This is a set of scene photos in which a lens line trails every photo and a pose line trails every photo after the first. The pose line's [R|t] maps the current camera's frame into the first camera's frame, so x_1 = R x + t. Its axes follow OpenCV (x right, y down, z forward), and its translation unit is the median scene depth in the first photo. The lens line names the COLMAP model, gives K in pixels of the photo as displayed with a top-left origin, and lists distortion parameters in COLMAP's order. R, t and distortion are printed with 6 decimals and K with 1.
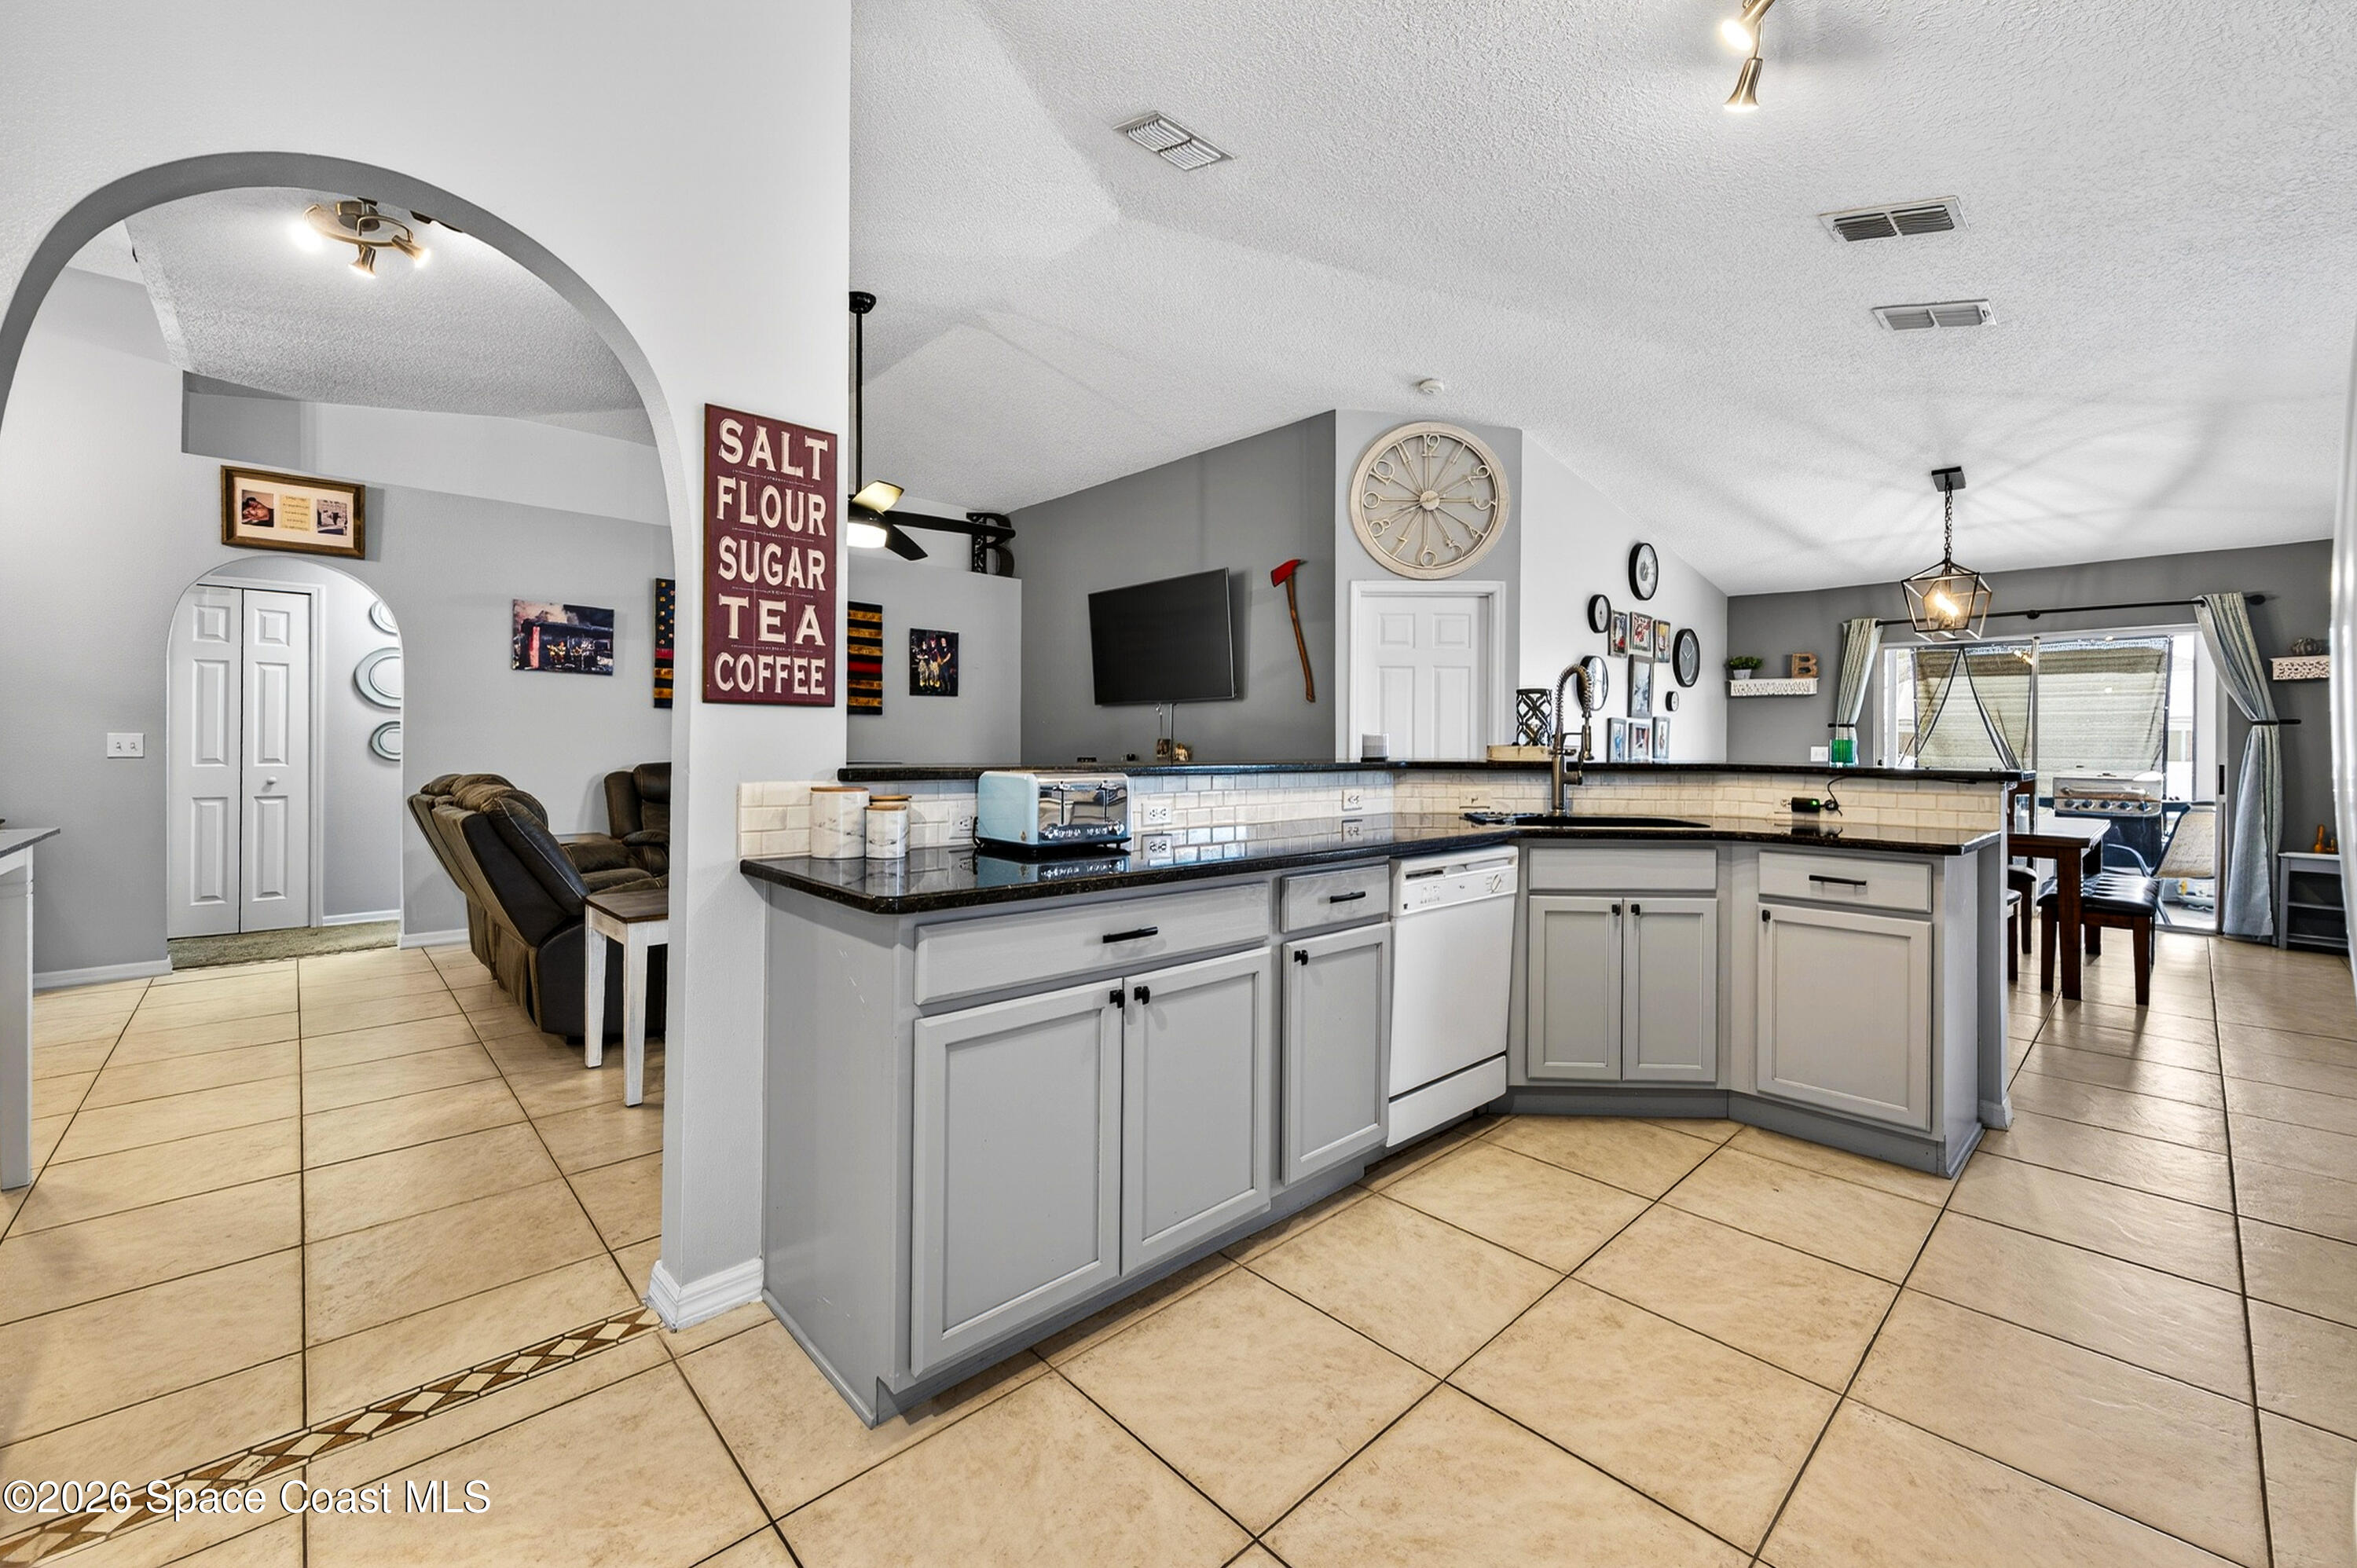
lens RADIAL K [[946.5, 0, 1177.1], [0, 946.5, 741.5], [0, 0, 1]] dist [0.004428, -0.001532]
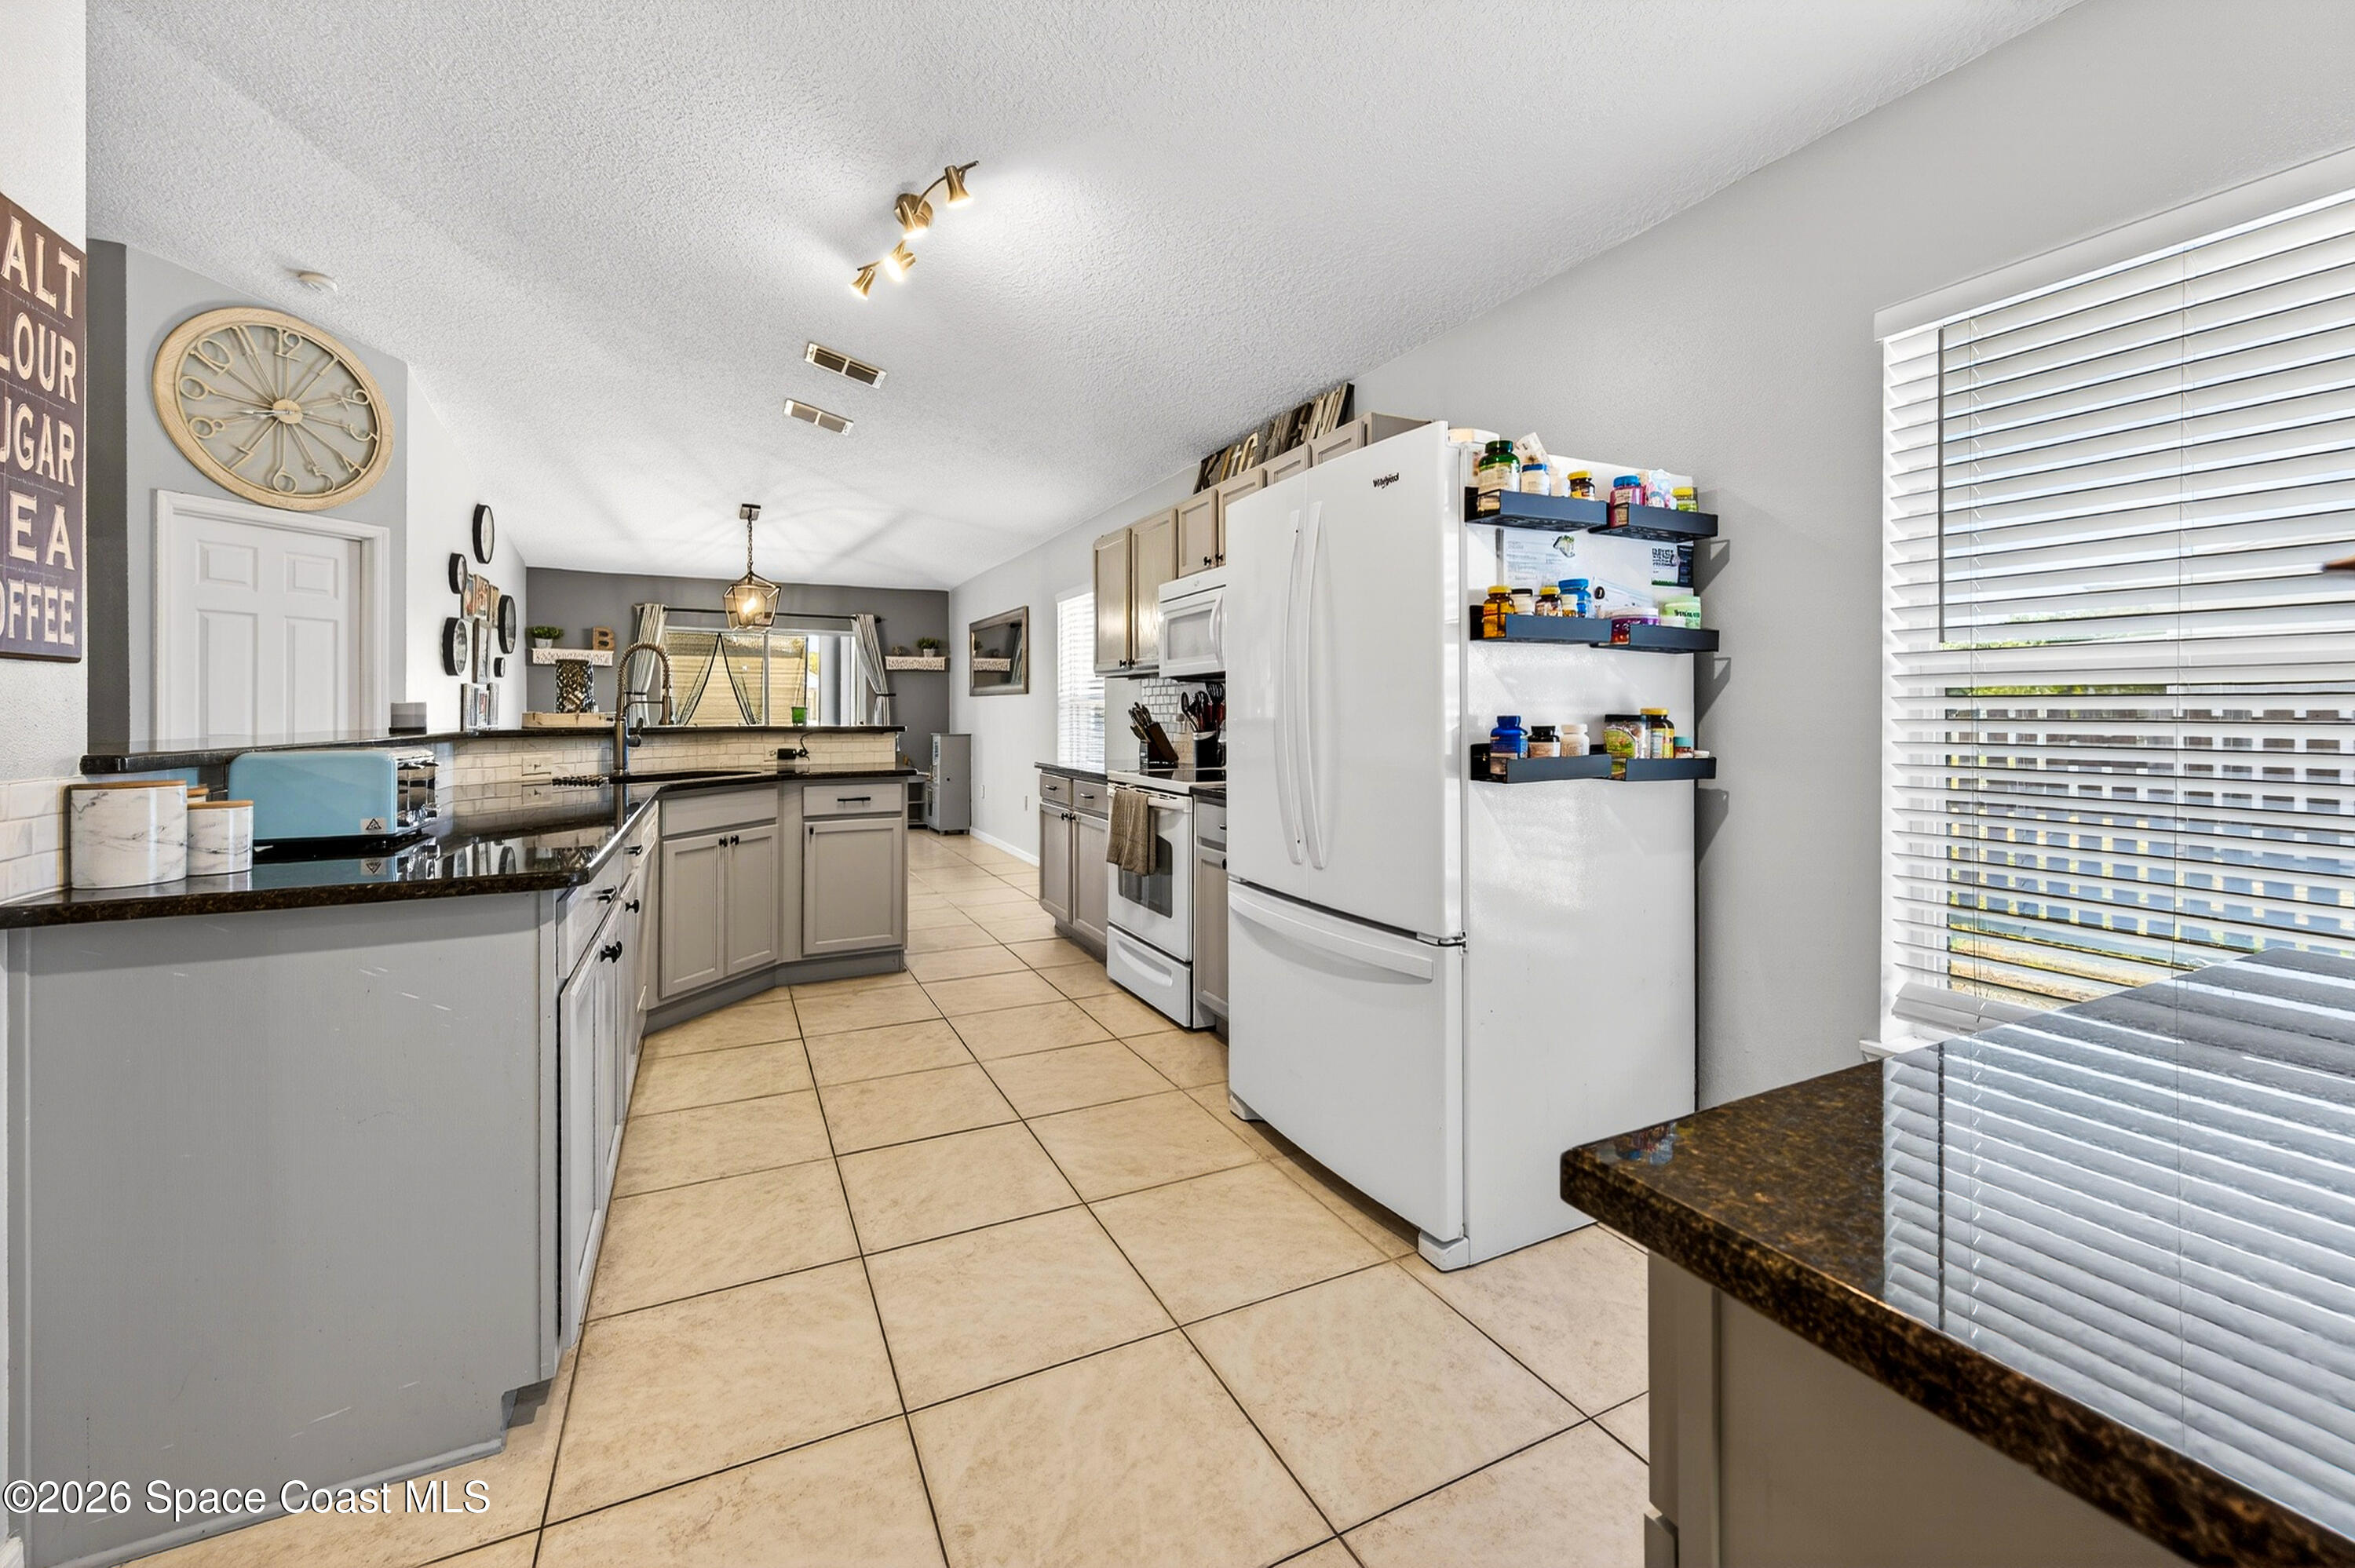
lens RADIAL K [[945.6, 0, 1185.3], [0, 945.6, 709.2], [0, 0, 1]] dist [0.004428, -0.001532]
pose [[0.284444, -0.004220, 0.958683, -0.297212], [-0.000013, 0.999990, 0.004406, -0.002894], [-0.958693, -0.001266, 0.284441, 0.026799]]
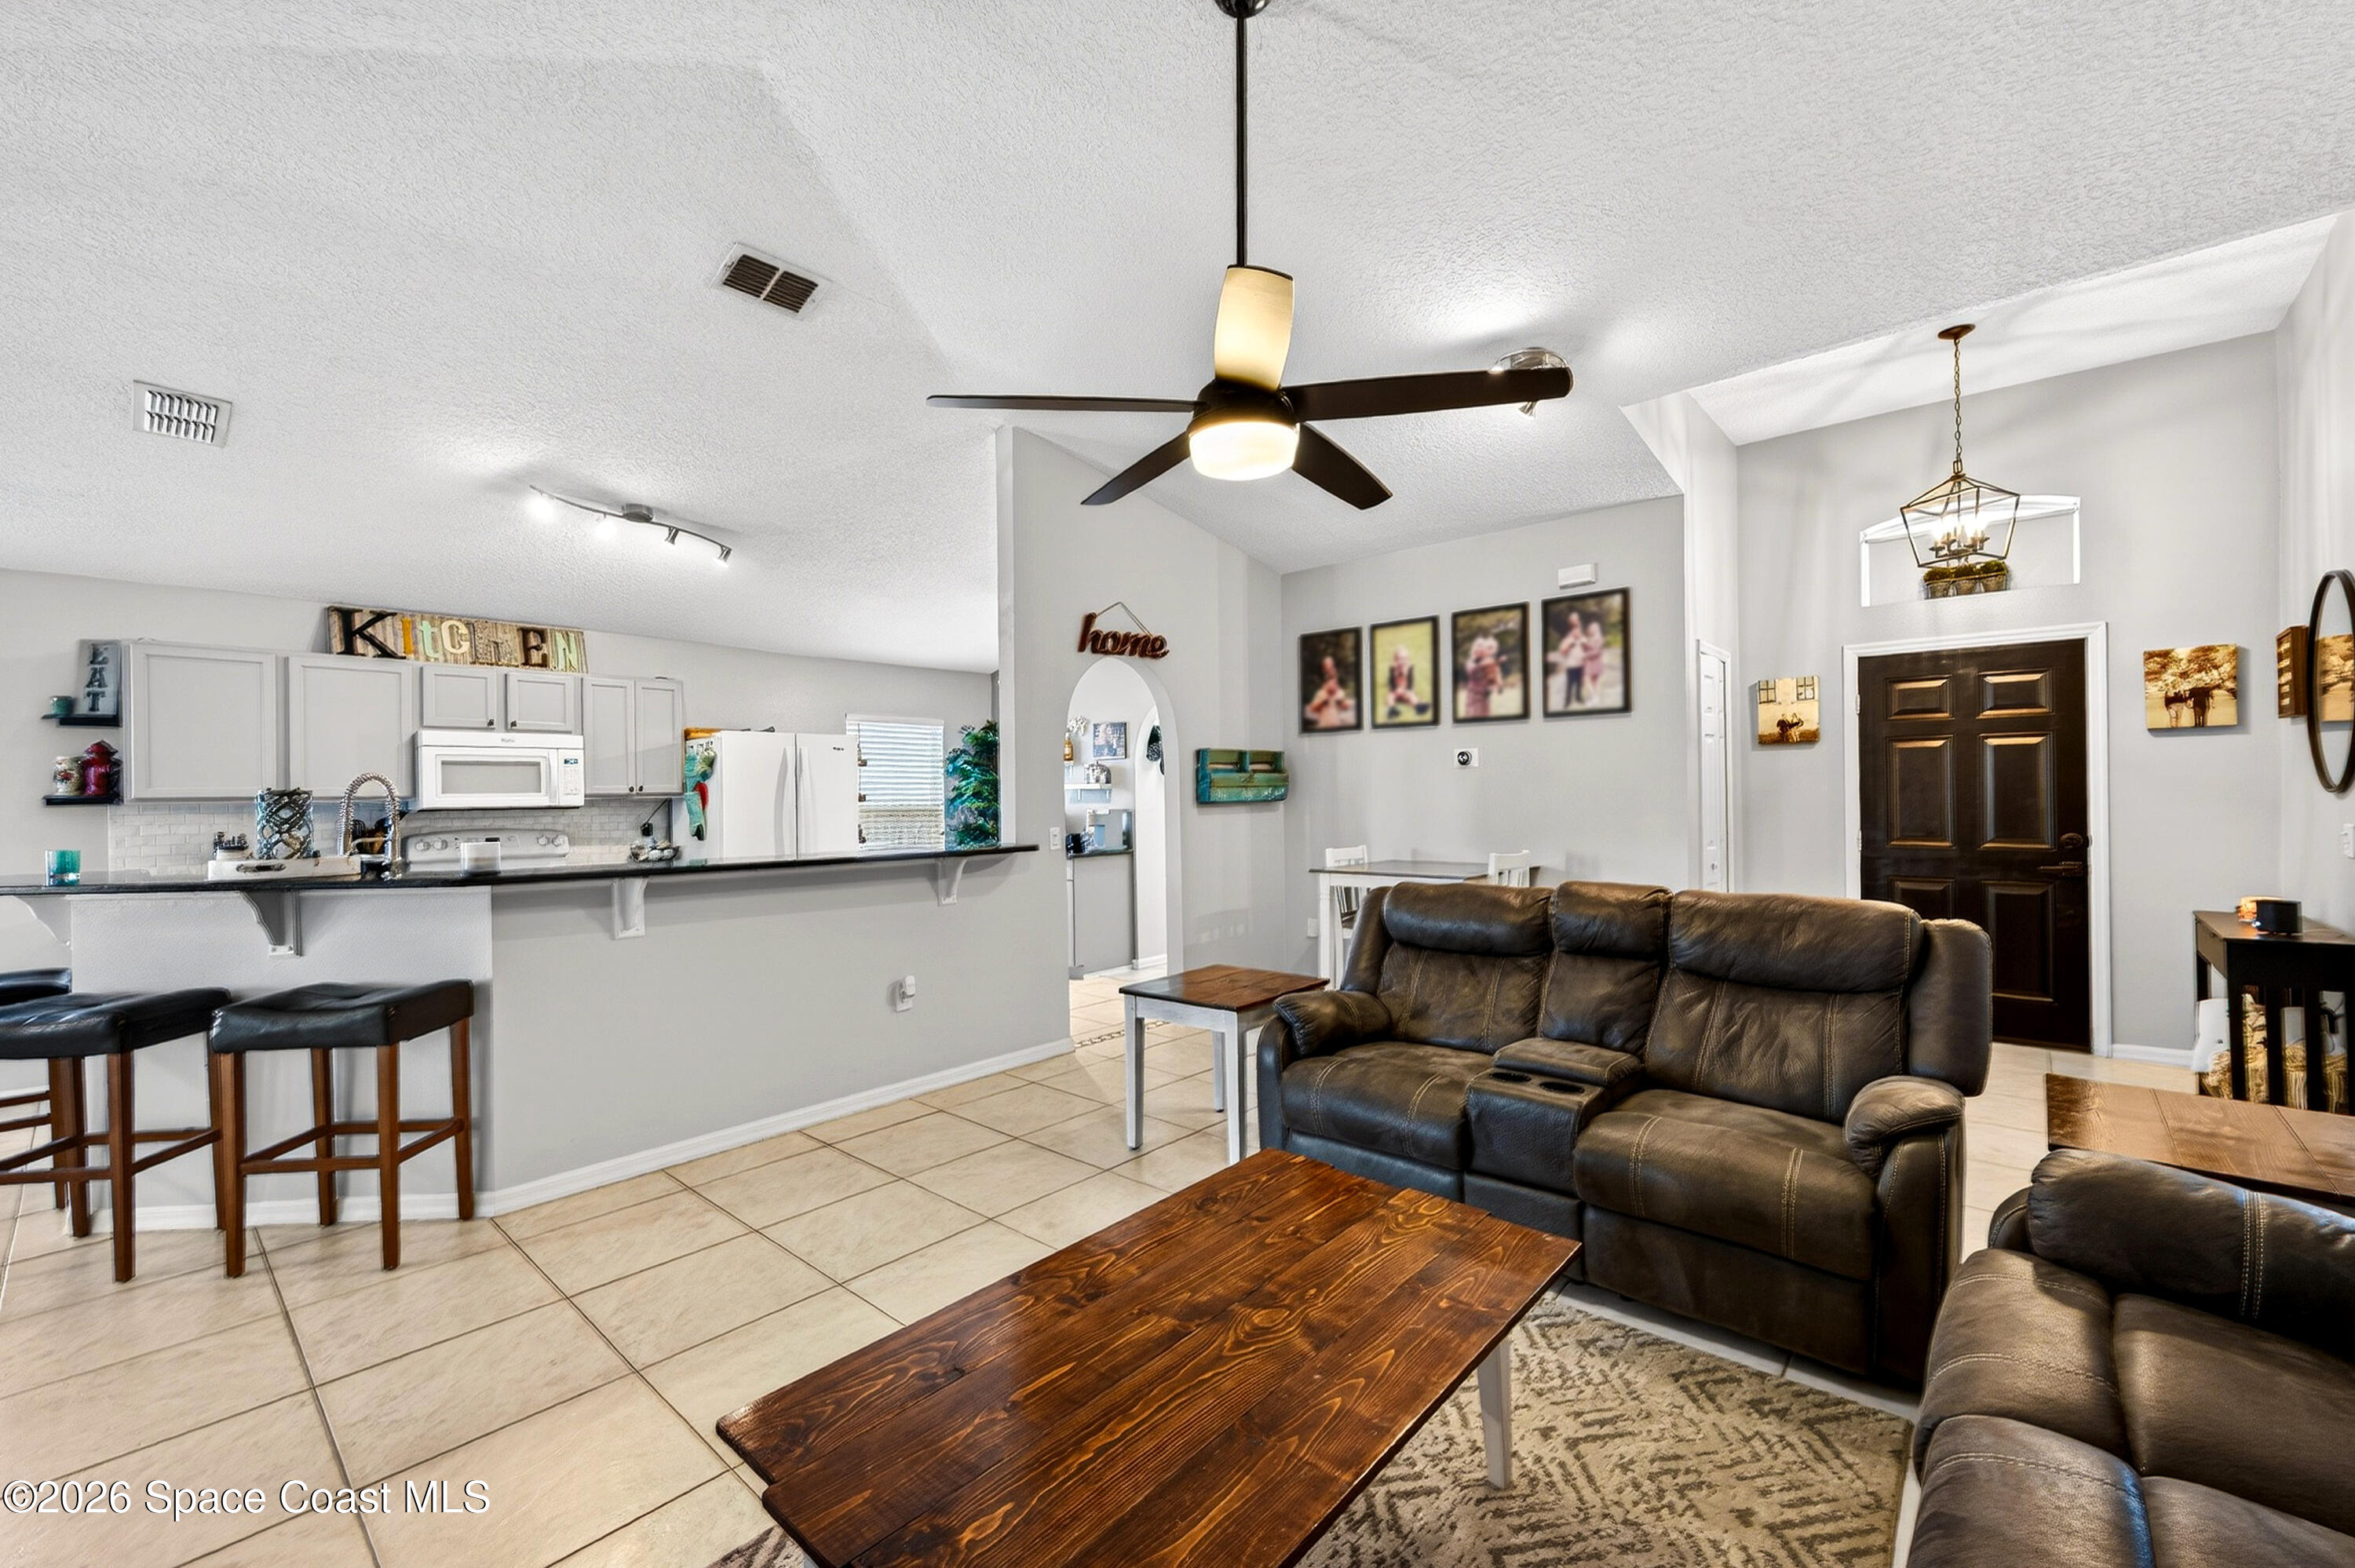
lens RADIAL K [[945.6, 0, 1186.0], [0, 945.6, 792.2], [0, 0, 1]] dist [0.004428, -0.001532]
pose [[-0.994622, 0.004806, -0.103465, -0.213359], [0.005565, 0.999960, -0.007047, -0.029895], [0.103427, -0.007585, -0.994608, 1.272103]]
